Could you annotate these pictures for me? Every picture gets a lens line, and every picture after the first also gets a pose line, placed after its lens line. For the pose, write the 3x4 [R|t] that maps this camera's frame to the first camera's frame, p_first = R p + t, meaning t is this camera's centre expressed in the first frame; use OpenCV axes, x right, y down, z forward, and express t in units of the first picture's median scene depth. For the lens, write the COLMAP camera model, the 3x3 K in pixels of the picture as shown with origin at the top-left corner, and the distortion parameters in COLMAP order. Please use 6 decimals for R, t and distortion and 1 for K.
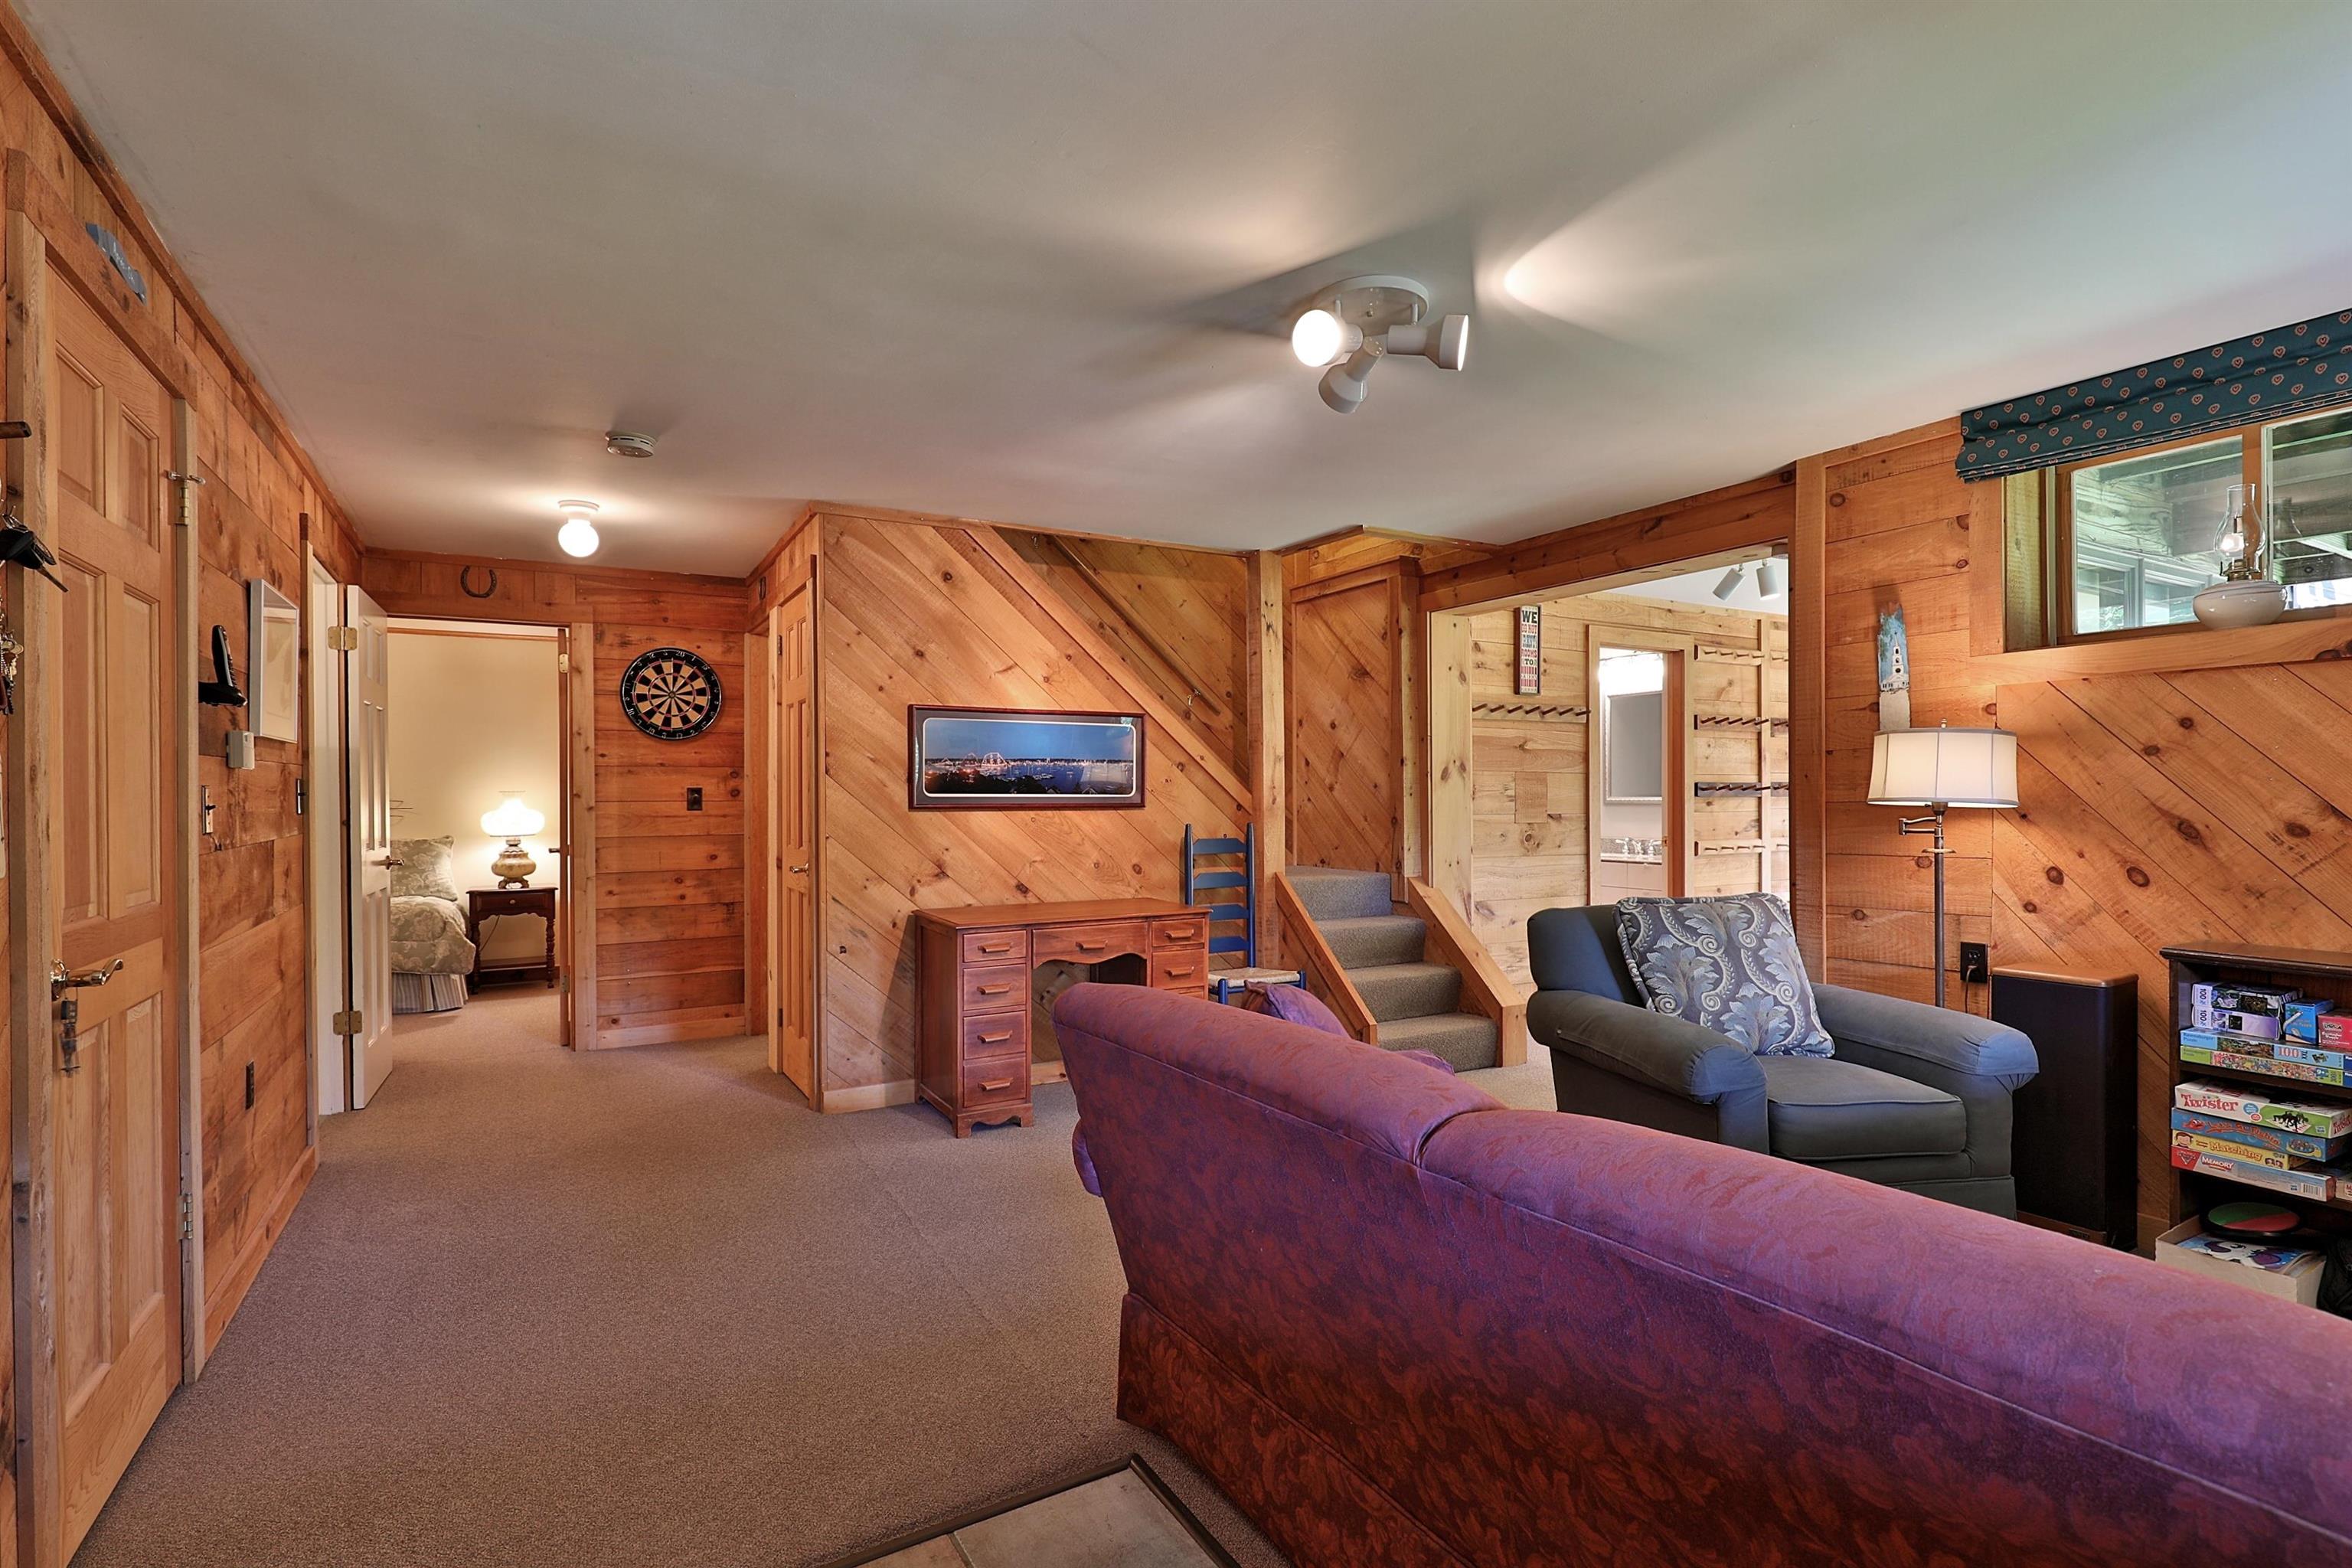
lens RADIAL K [[1120.9, 0, 1179.6], [0, 1120.9, 790.9], [0, 0, 1]] dist [0.002426, 0.000372]
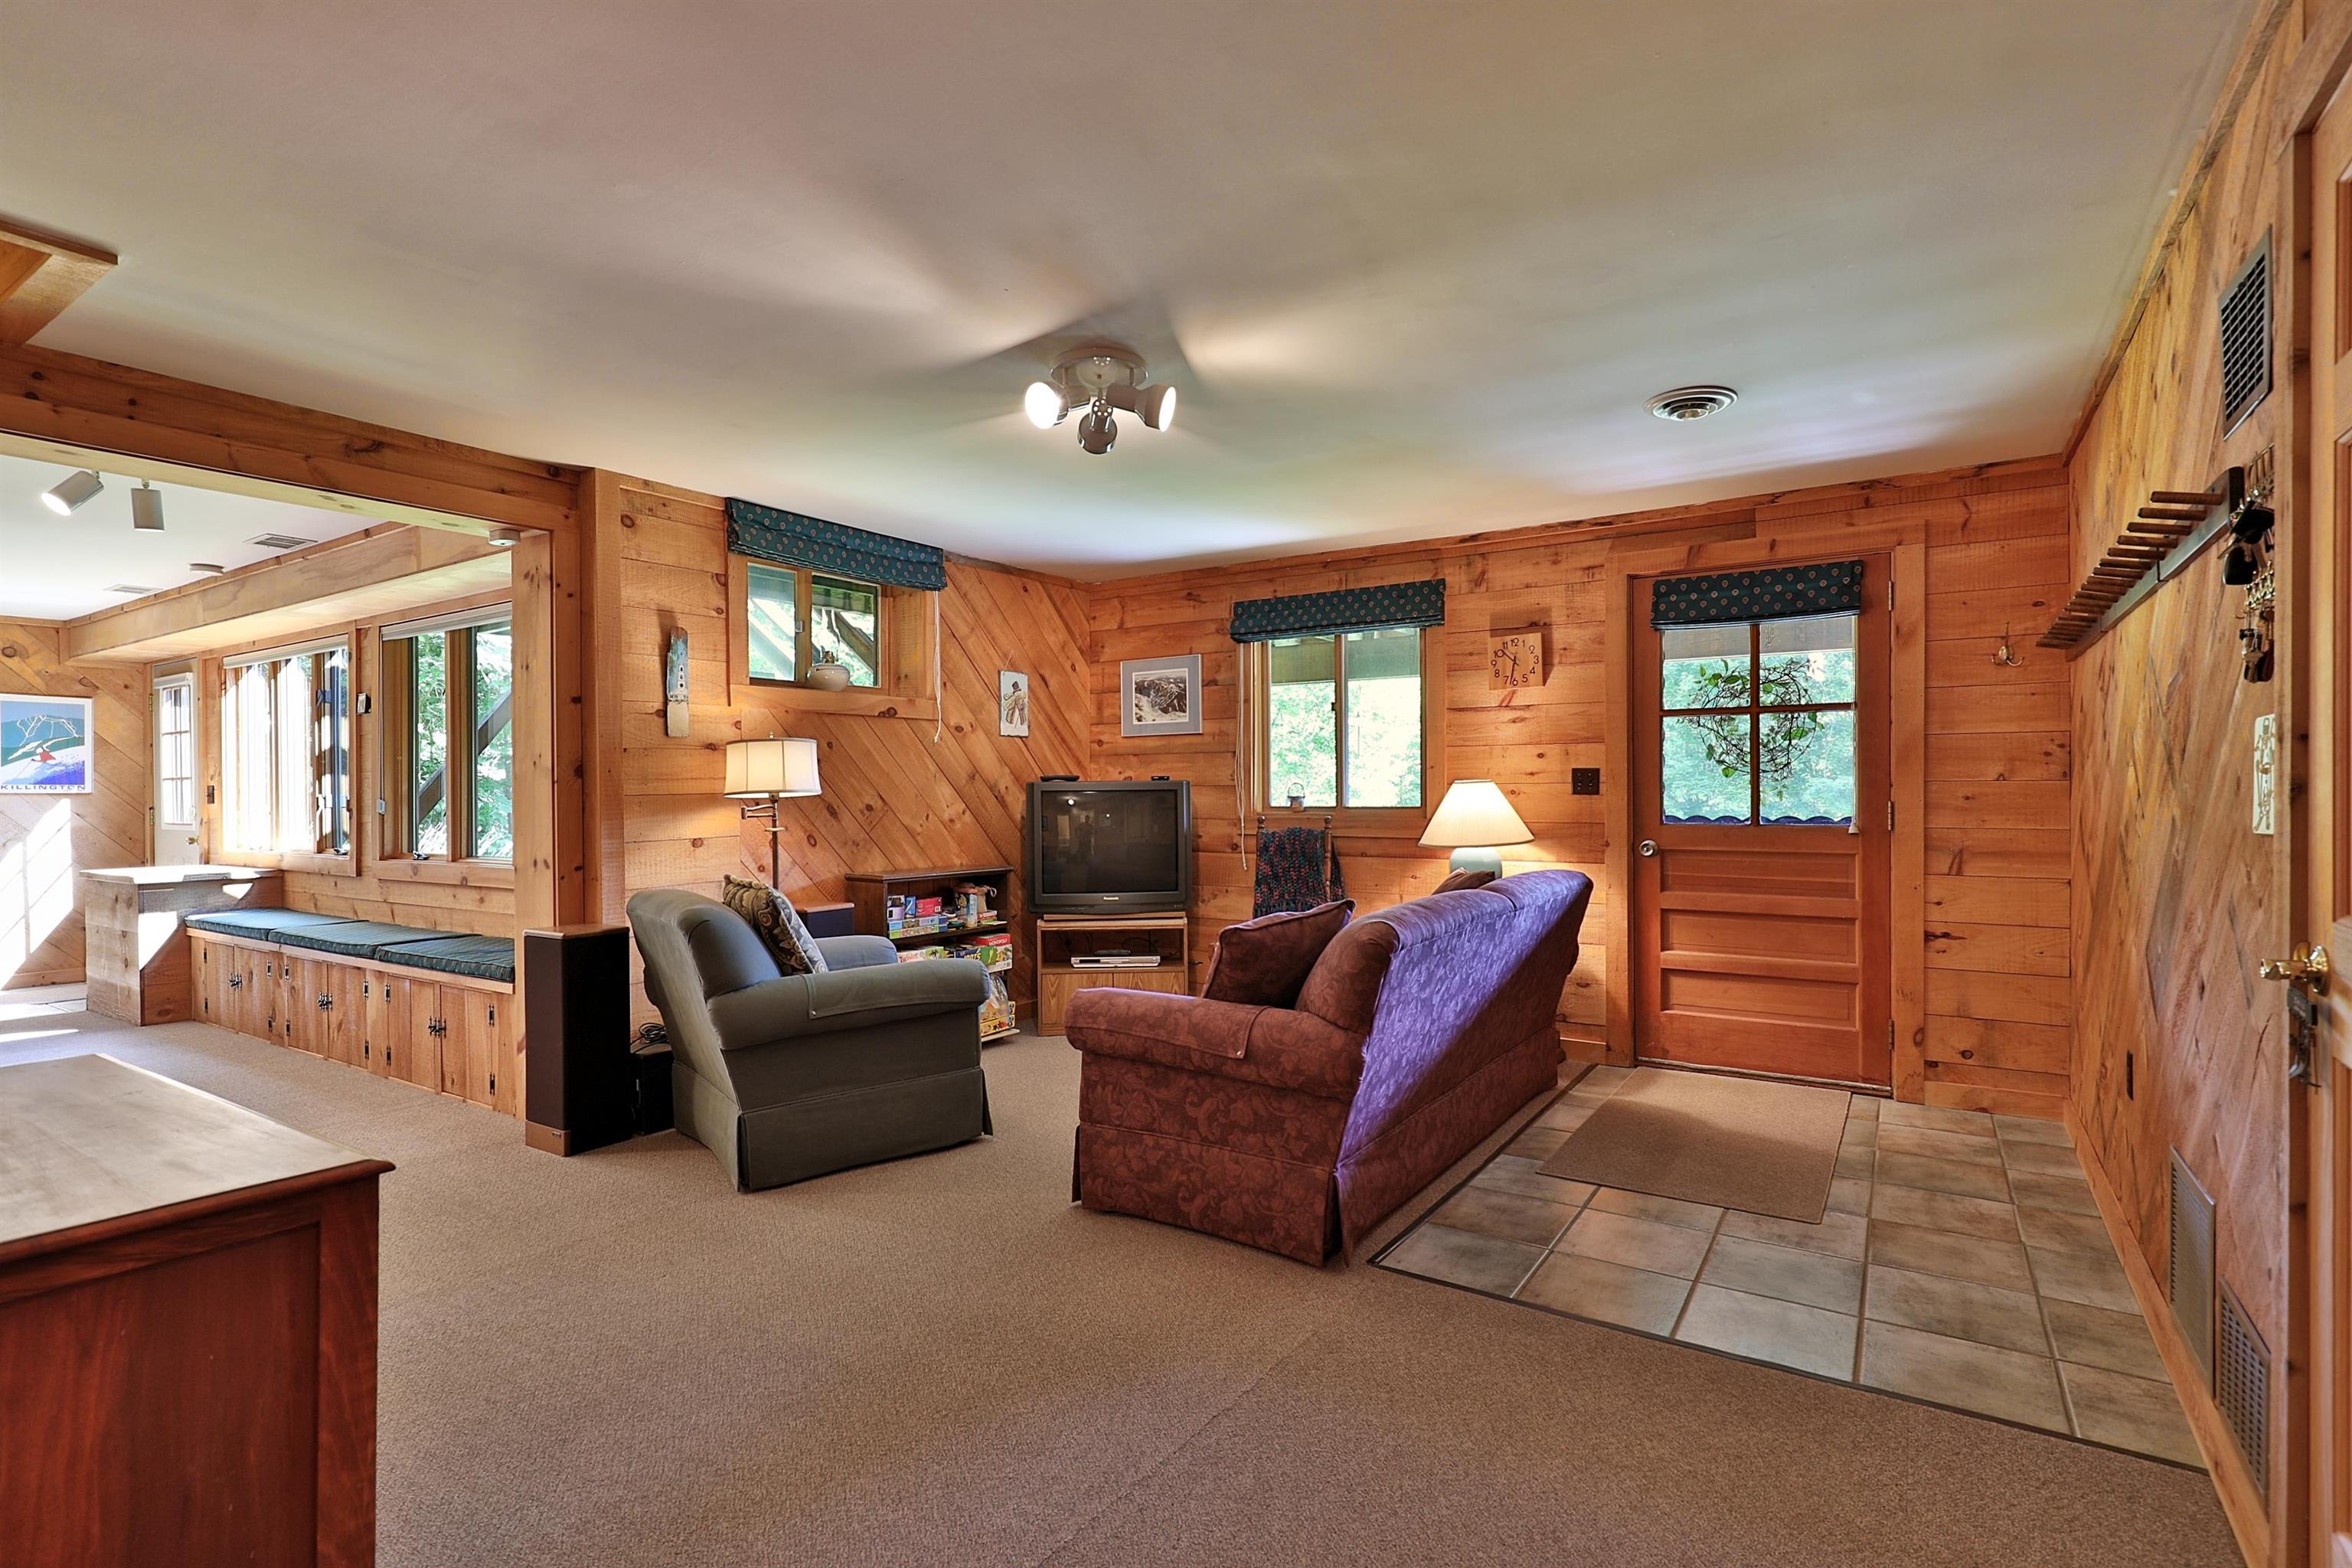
lens RADIAL K [[1120.9, 0, 1180.9], [0, 1120.9, 795.6], [0, 0, 1]] dist [0.002426, 0.000372]
pose [[-0.450657, 0.003871, 0.892689, -0.779505], [0.003899, 0.999990, -0.002368, 0.018370], [-0.892688, 0.002414, -0.450668, 1.224423]]
